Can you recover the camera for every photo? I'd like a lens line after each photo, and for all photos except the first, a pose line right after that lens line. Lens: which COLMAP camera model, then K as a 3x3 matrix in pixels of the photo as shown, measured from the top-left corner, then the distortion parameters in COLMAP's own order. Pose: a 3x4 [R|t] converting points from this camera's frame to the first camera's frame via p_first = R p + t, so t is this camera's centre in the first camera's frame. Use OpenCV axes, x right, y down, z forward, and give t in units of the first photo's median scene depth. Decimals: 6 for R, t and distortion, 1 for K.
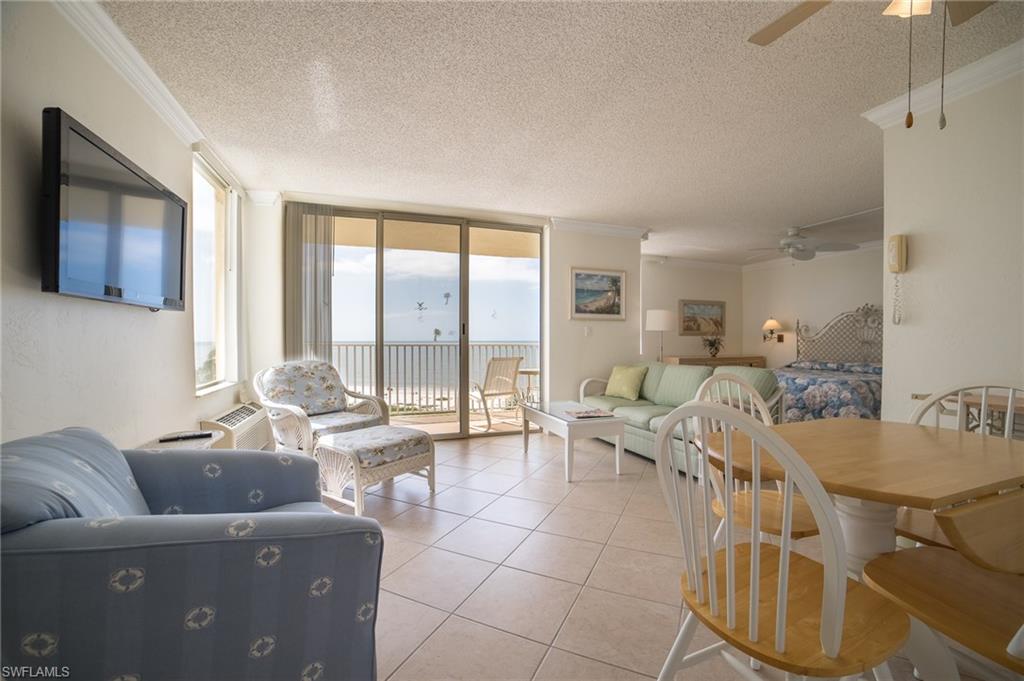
lens RADIAL K [[417.1, 0, 520.5], [0, 417.1, 346.3], [0, 0, 1]] dist [-0.115753, 0.044674]
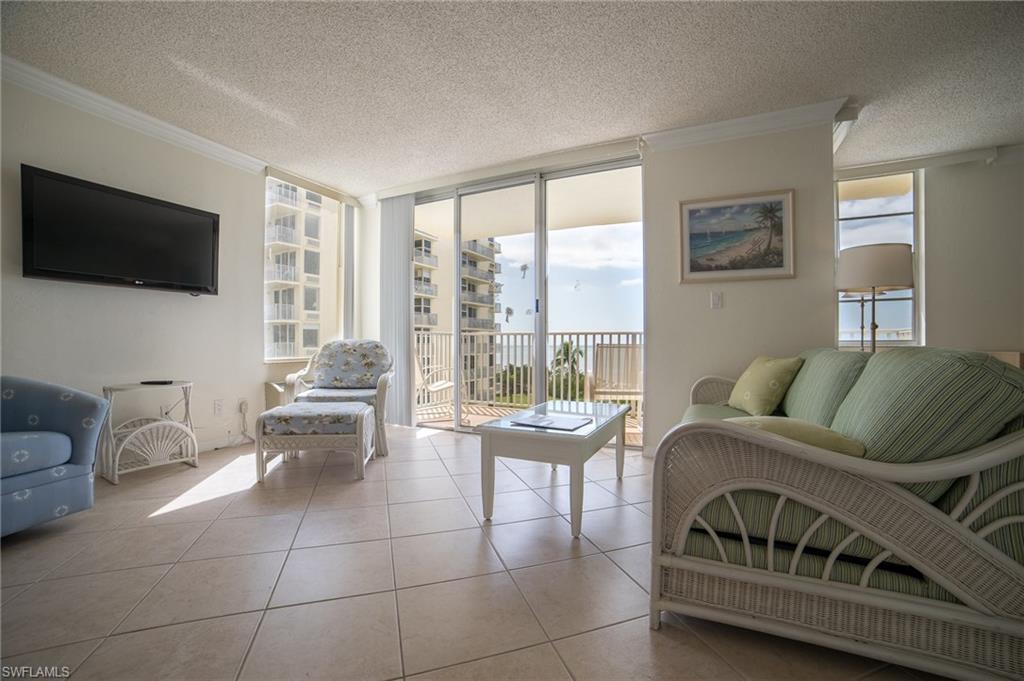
lens RADIAL K [[418.7, 0, 519.9], [0, 418.7, 346.8], [0, 0, 1]] dist [-0.105566, 0.035788]
pose [[0.695920, 0.004577, -0.718105, 0.400655], [-0.010869, 0.999932, -0.004160, 0.039088], [0.718037, 0.010700, 0.695923, 0.378368]]
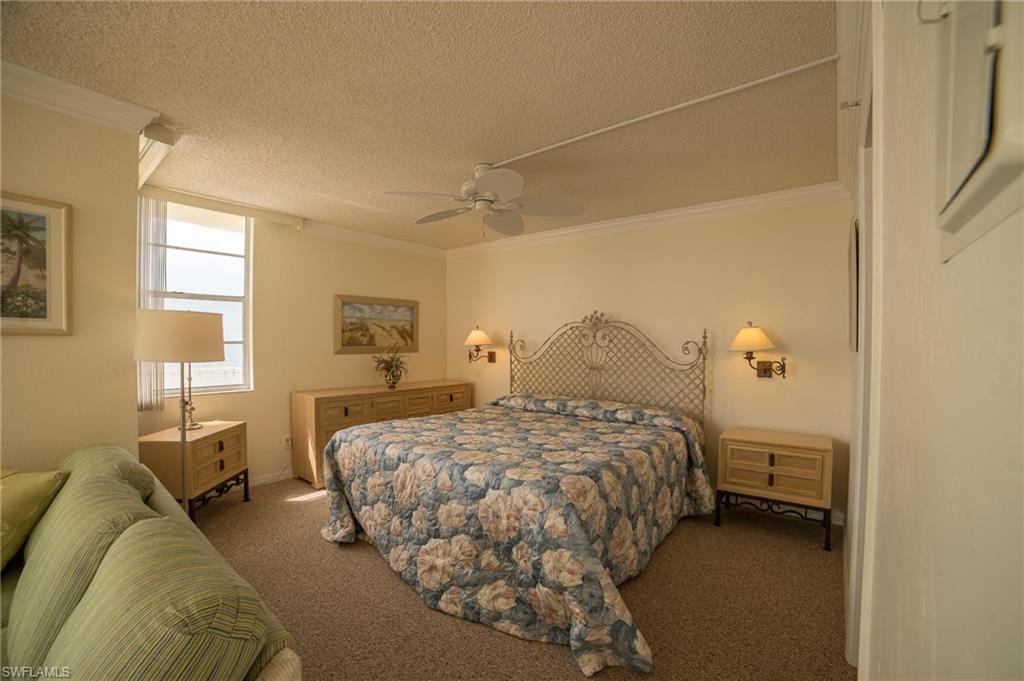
lens RADIAL K [[418.7, 0, 519.9], [0, 418.7, 346.8], [0, 0, 1]] dist [-0.105566, 0.035788]
pose [[0.855069, -0.002168, 0.518510, 0.443887], [0.003118, 0.999995, -0.000959, -0.051876], [-0.518505, 0.002437, 0.855071, 0.500186]]
